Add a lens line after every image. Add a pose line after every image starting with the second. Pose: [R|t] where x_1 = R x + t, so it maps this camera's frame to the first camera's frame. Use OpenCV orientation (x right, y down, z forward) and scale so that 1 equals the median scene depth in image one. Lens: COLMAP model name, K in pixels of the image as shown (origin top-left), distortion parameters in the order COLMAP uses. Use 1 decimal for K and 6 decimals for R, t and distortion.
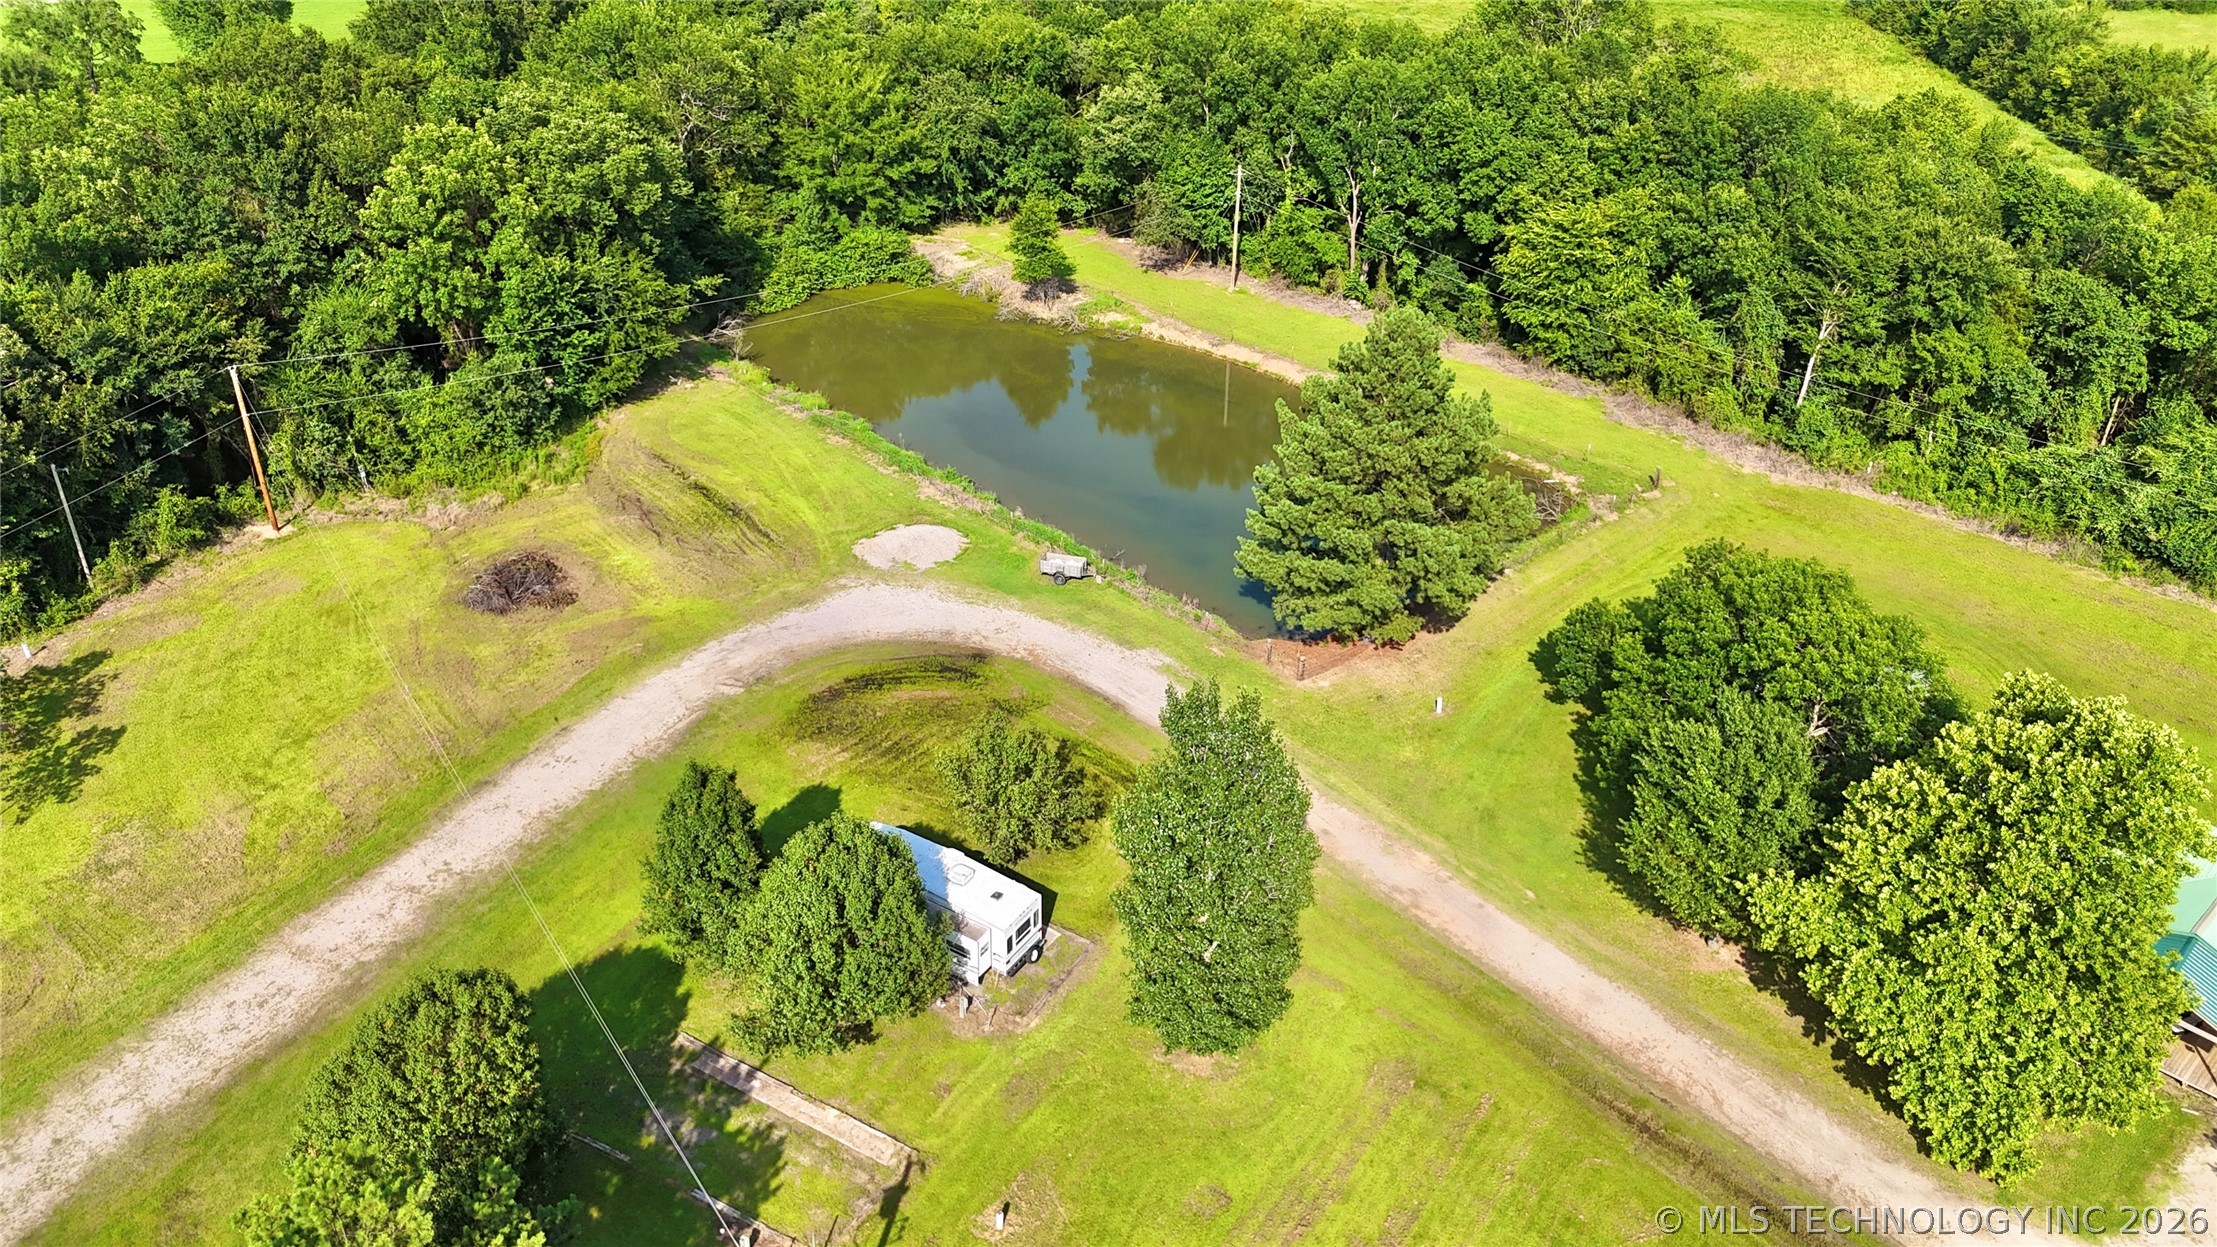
lens RADIAL K [[1629.4, 0, 1108.3], [0, 1629.4, 628.4], [0, 0, 1]] dist [0.067345, -0.069755]
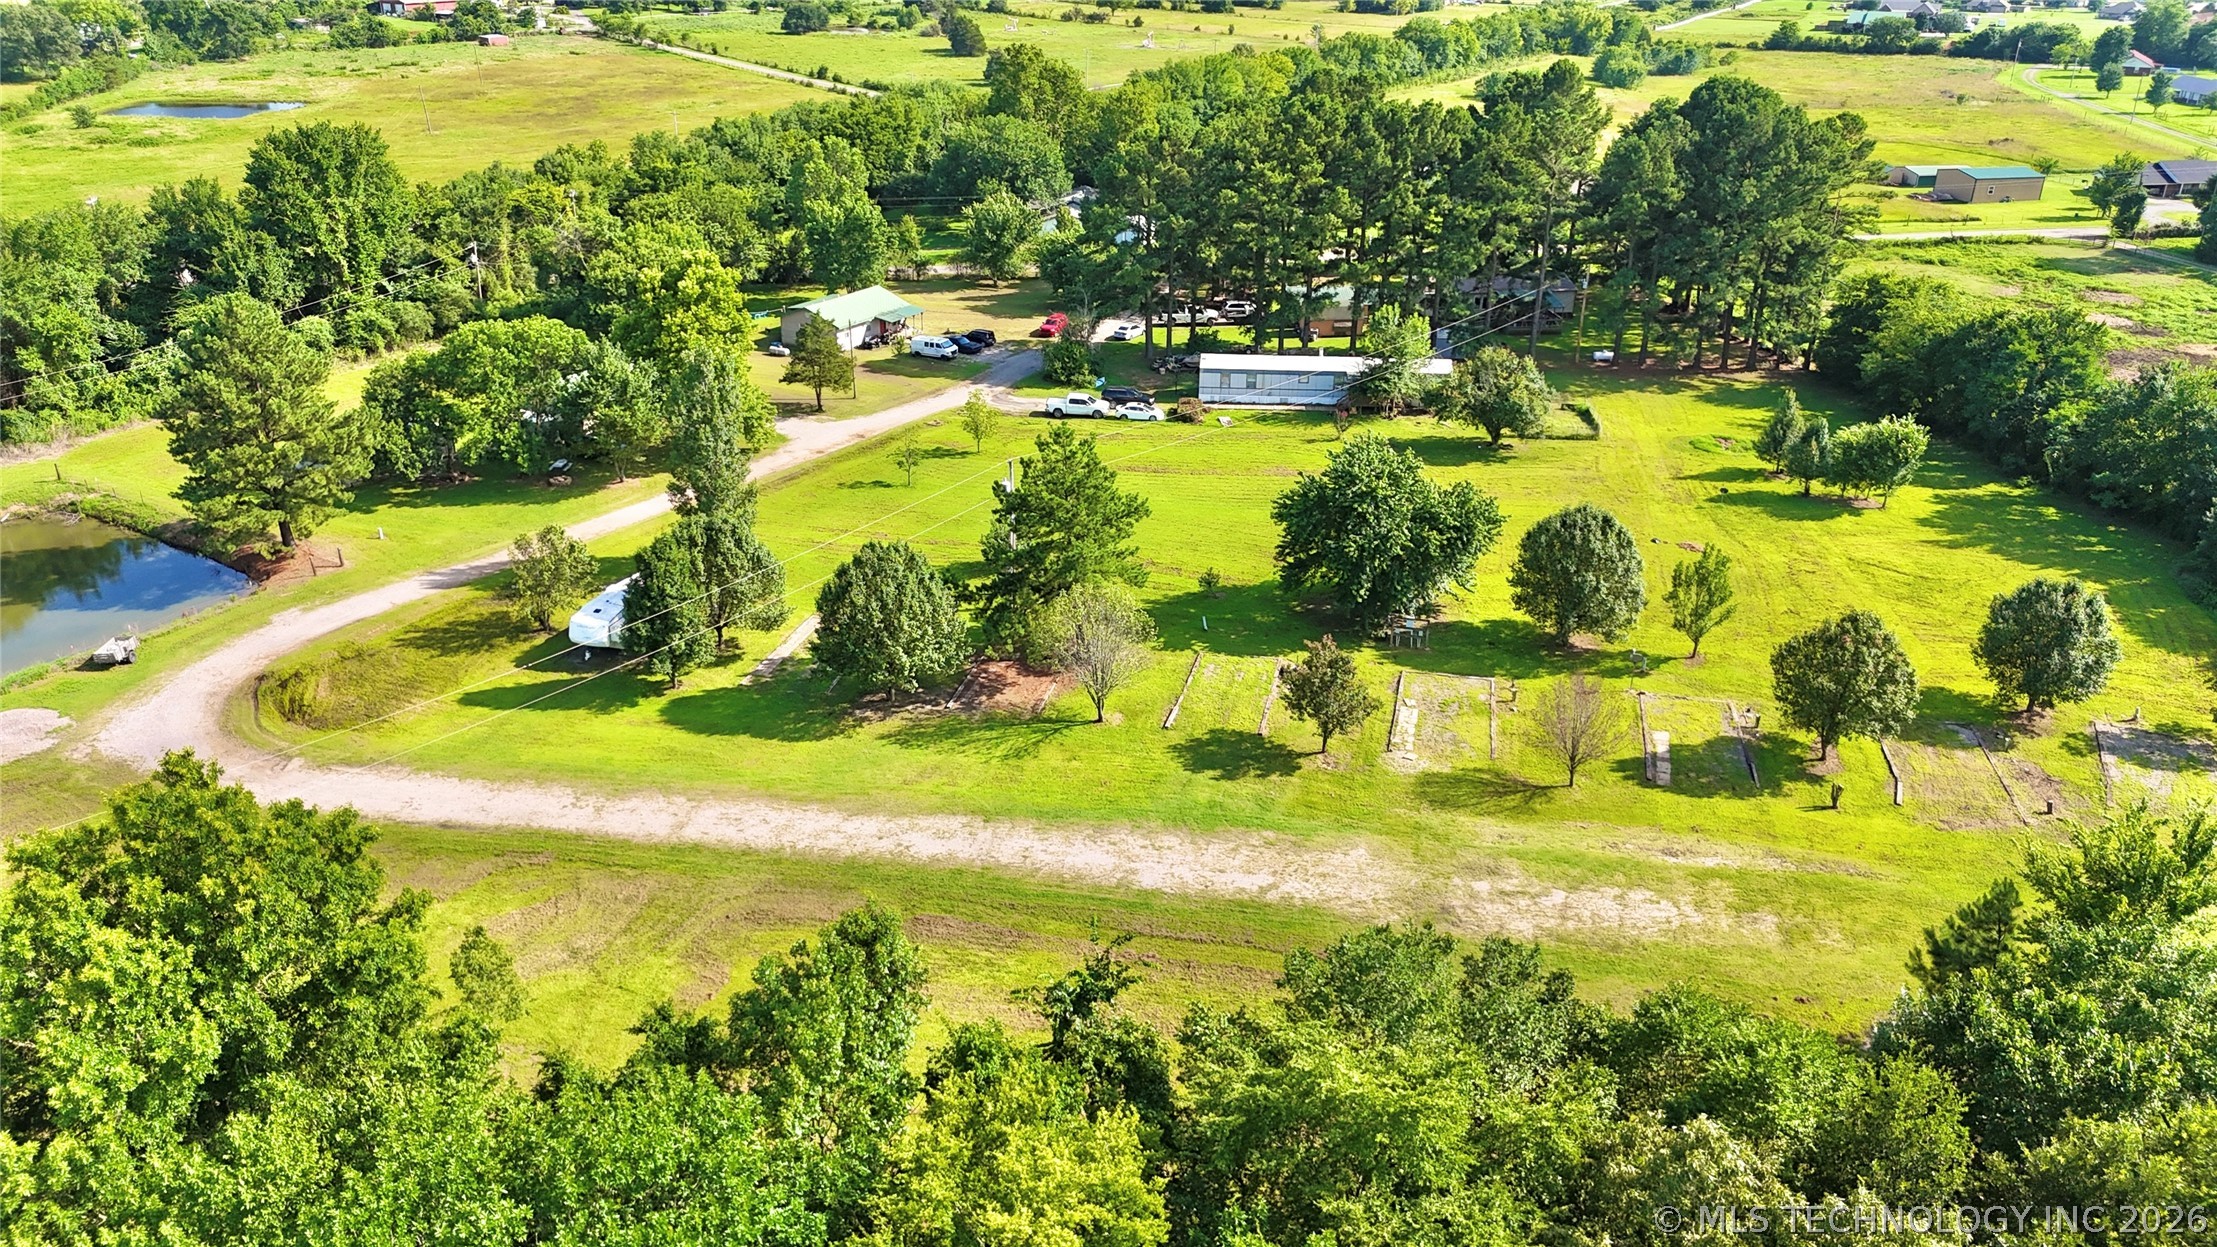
lens RADIAL K [[1629.4, 0, 1104.3], [0, 1629.4, 629.1], [0, 0, 1]] dist [0.067345, -0.069755]
pose [[-0.277522, -0.412457, 0.867675, -1.025191], [0.479591, 0.723091, 0.497123, -0.247996], [-0.832450, 0.554092, -0.002863, 0.401382]]
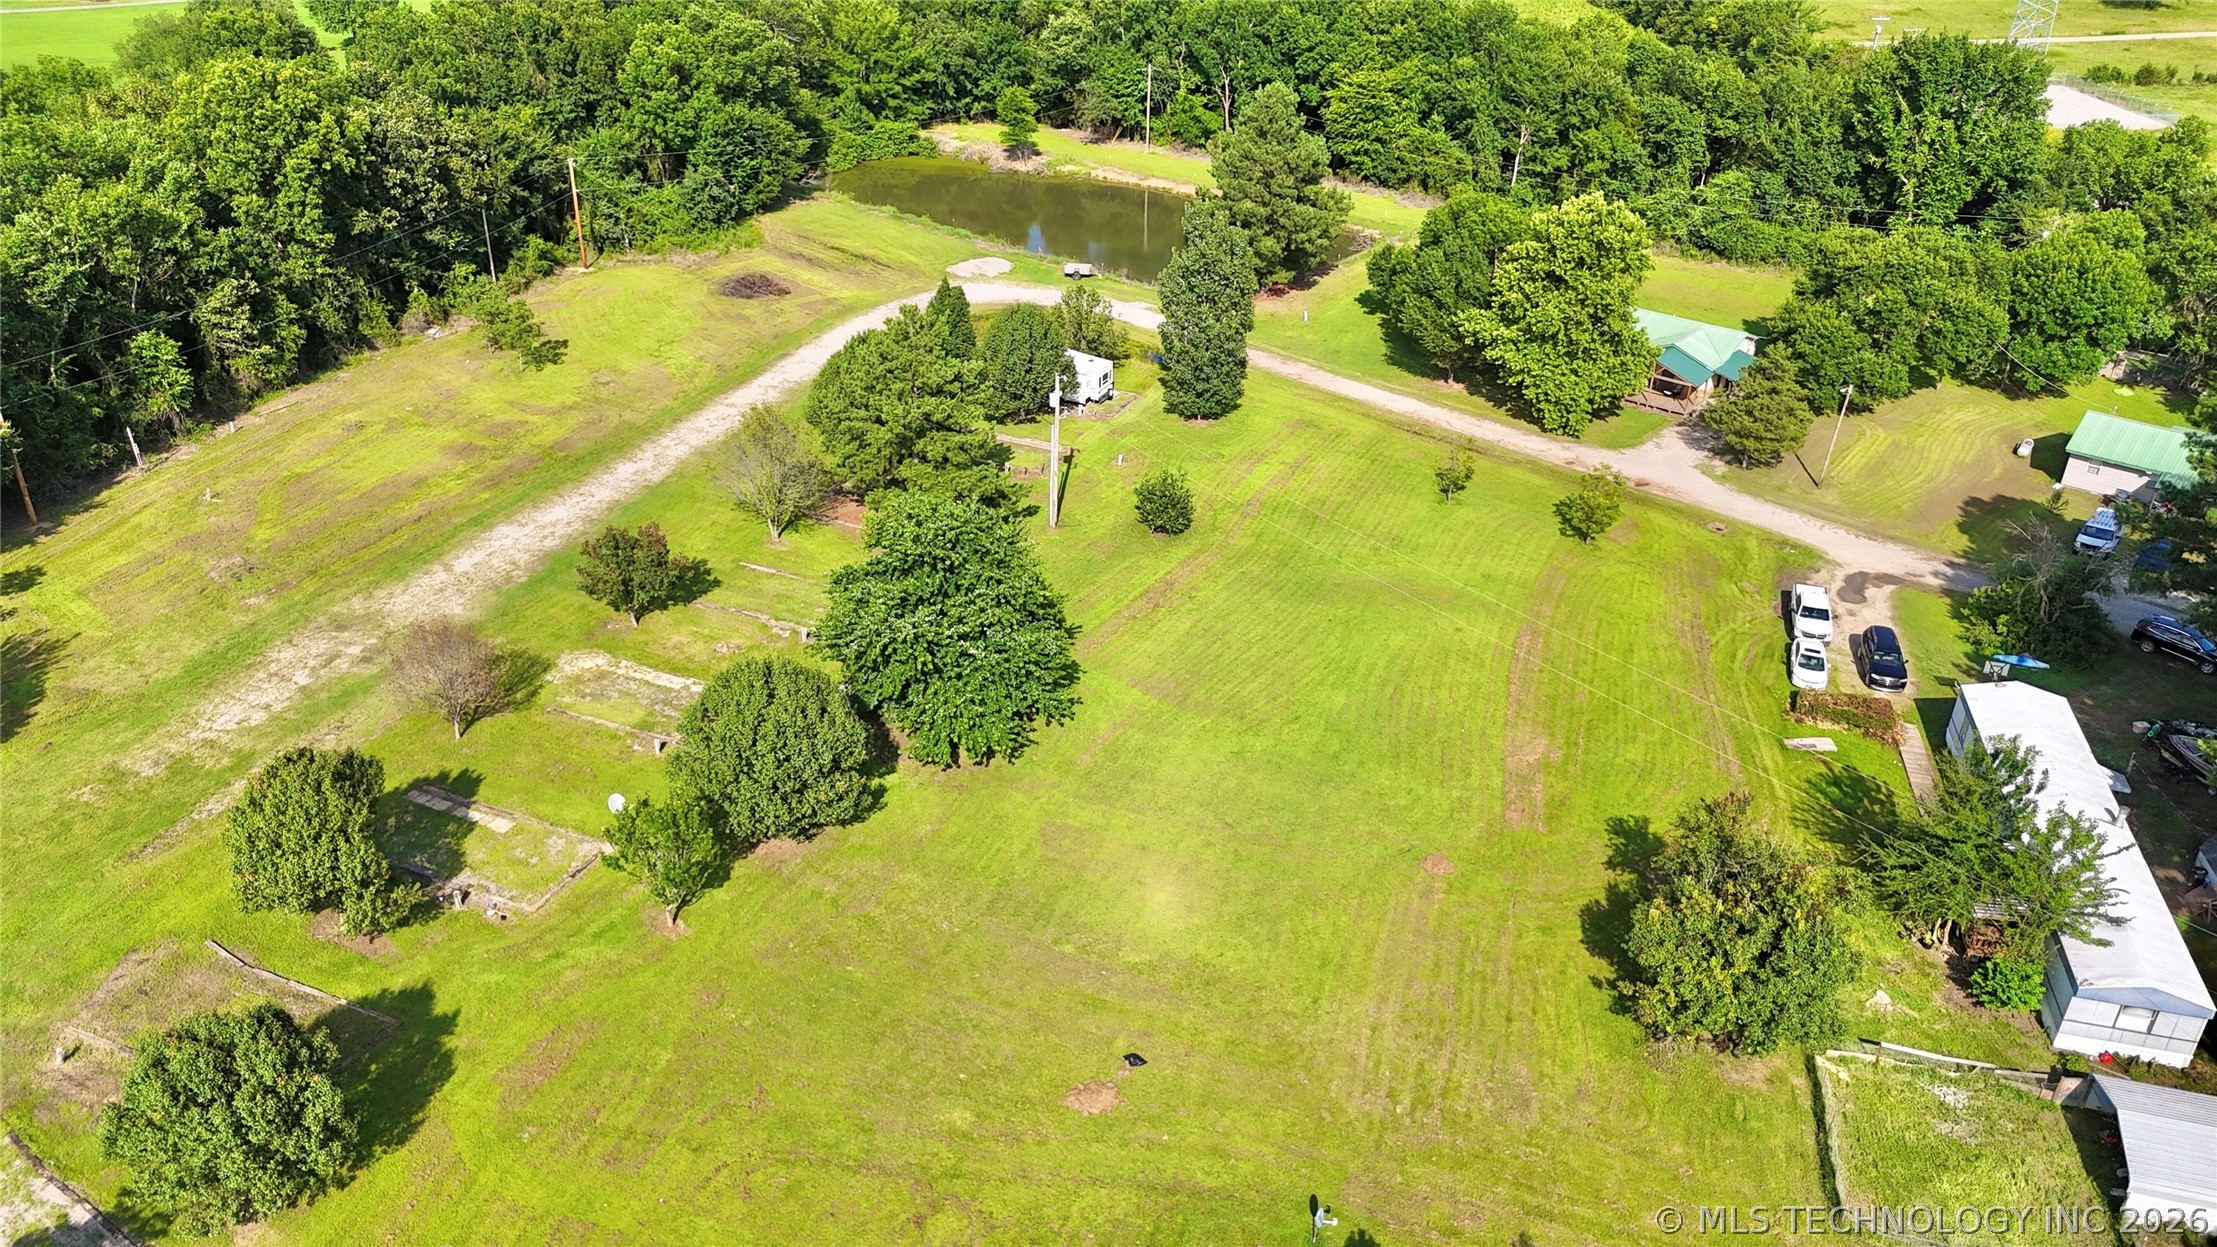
lens RADIAL K [[1629.4, 0, 1110.8], [0, 1629.4, 627.3], [0, 0, 1]] dist [0.067345, -0.069755]
pose [[0.994184, -0.053086, 0.093697, -0.151465], [0.055746, 0.998106, -0.026000, 0.330384], [-0.092139, 0.031072, 0.995261, -0.579015]]
